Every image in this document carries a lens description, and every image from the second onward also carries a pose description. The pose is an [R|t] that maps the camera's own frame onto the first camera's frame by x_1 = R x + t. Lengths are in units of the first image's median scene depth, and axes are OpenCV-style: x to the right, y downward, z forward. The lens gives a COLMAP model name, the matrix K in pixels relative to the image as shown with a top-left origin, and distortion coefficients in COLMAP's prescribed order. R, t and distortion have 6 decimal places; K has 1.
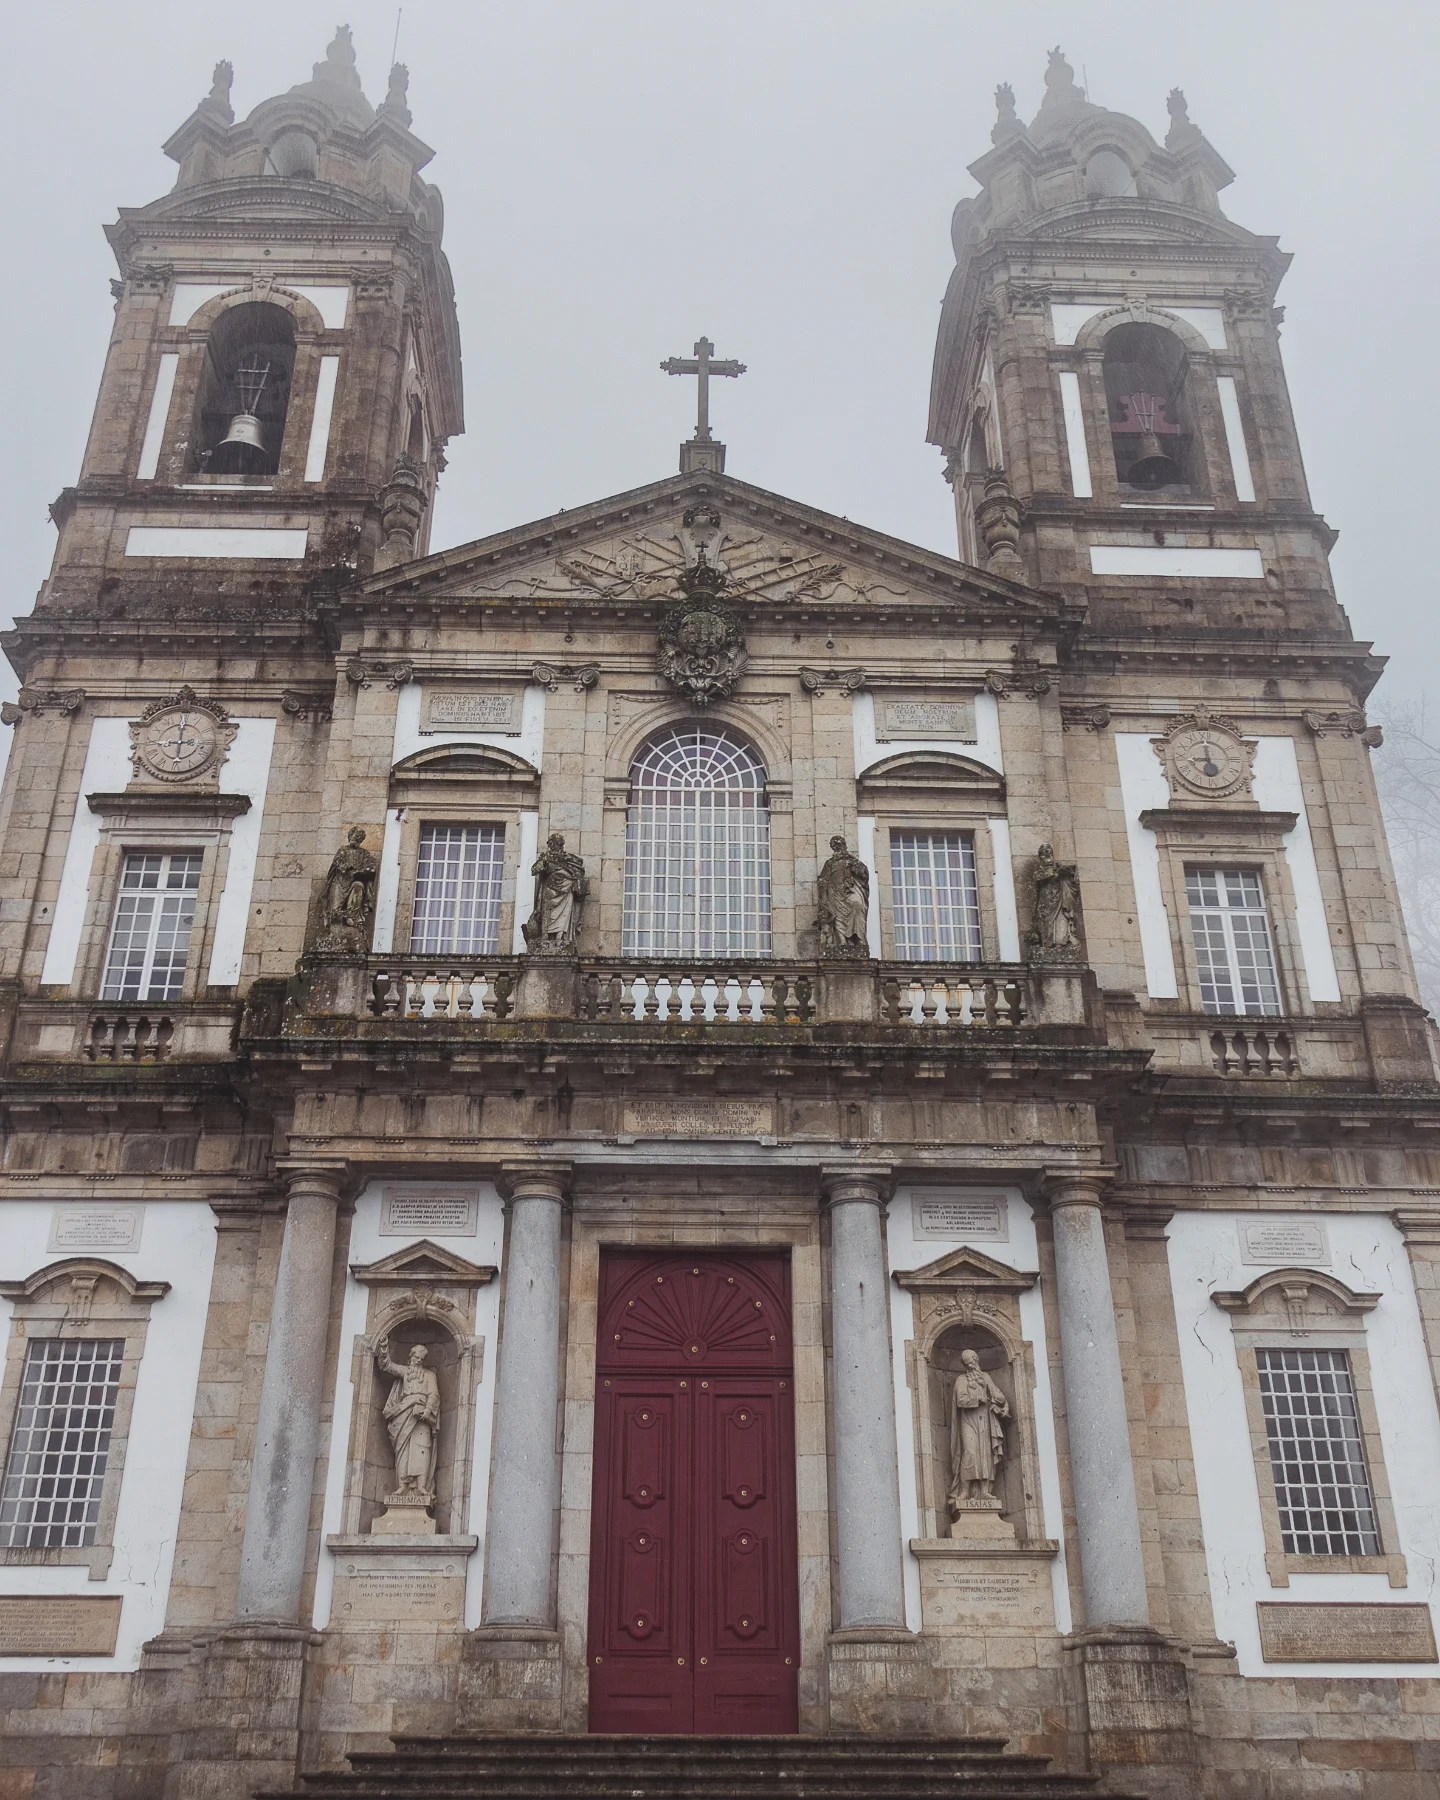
lens RADIAL K [[1689.1, 0, 720.0], [0, 1689.1, 900.0], [0, 0, 1]] dist [0.013354, 0.003082]
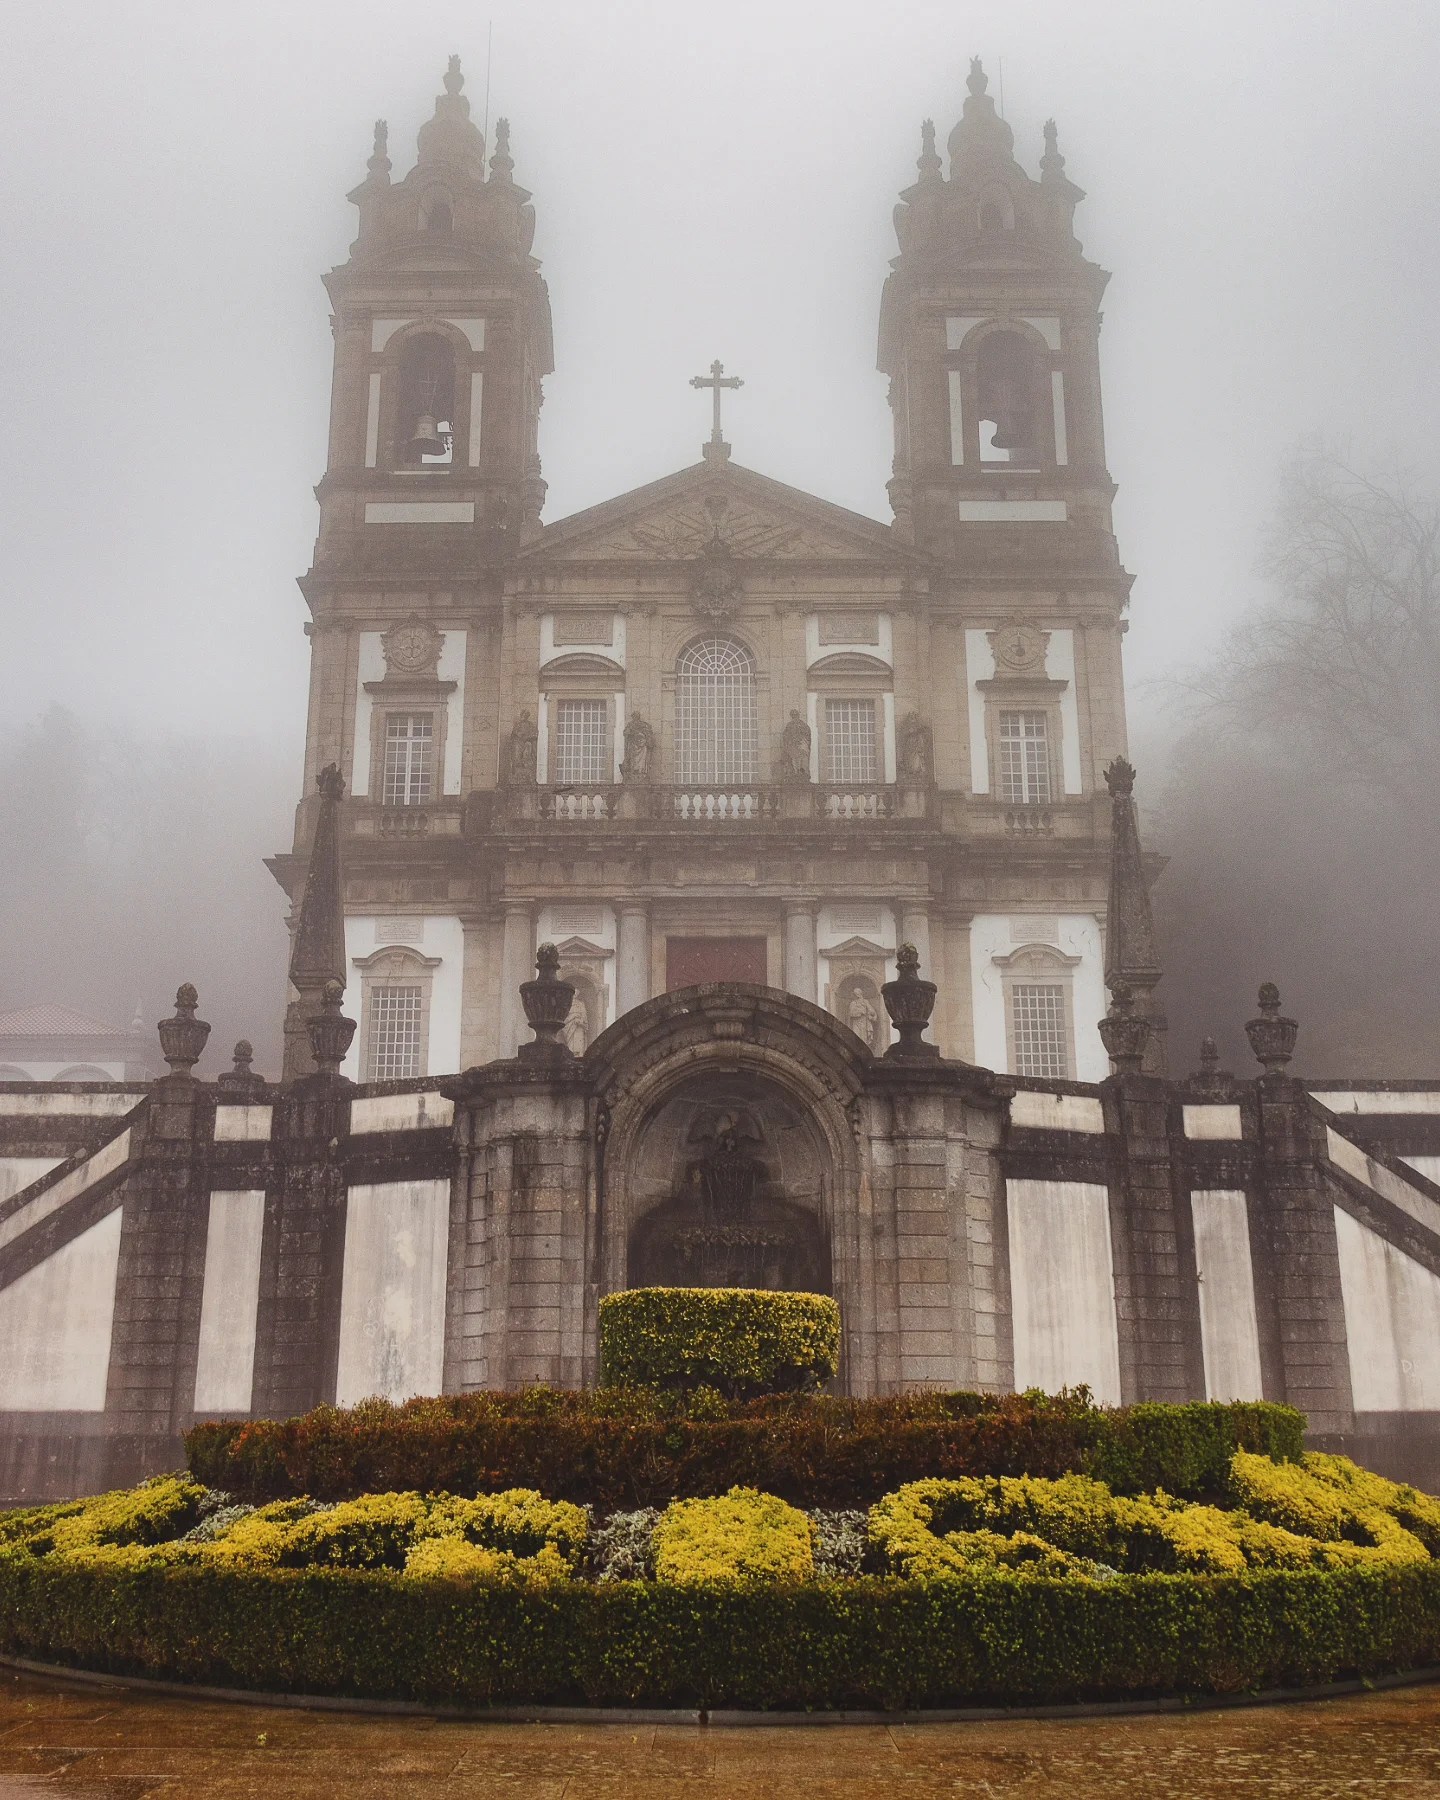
lens RADIAL K [[1689.1, 0, 720.0], [0, 1689.1, 900.0], [0, 0, 1]] dist [0.013354, 0.003082]
pose [[0.999427, -0.012165, -0.031573, 0.043667], [0.018636, 0.976754, 0.213553, -0.213646], [0.028241, -0.214019, 0.976421, -0.748656]]
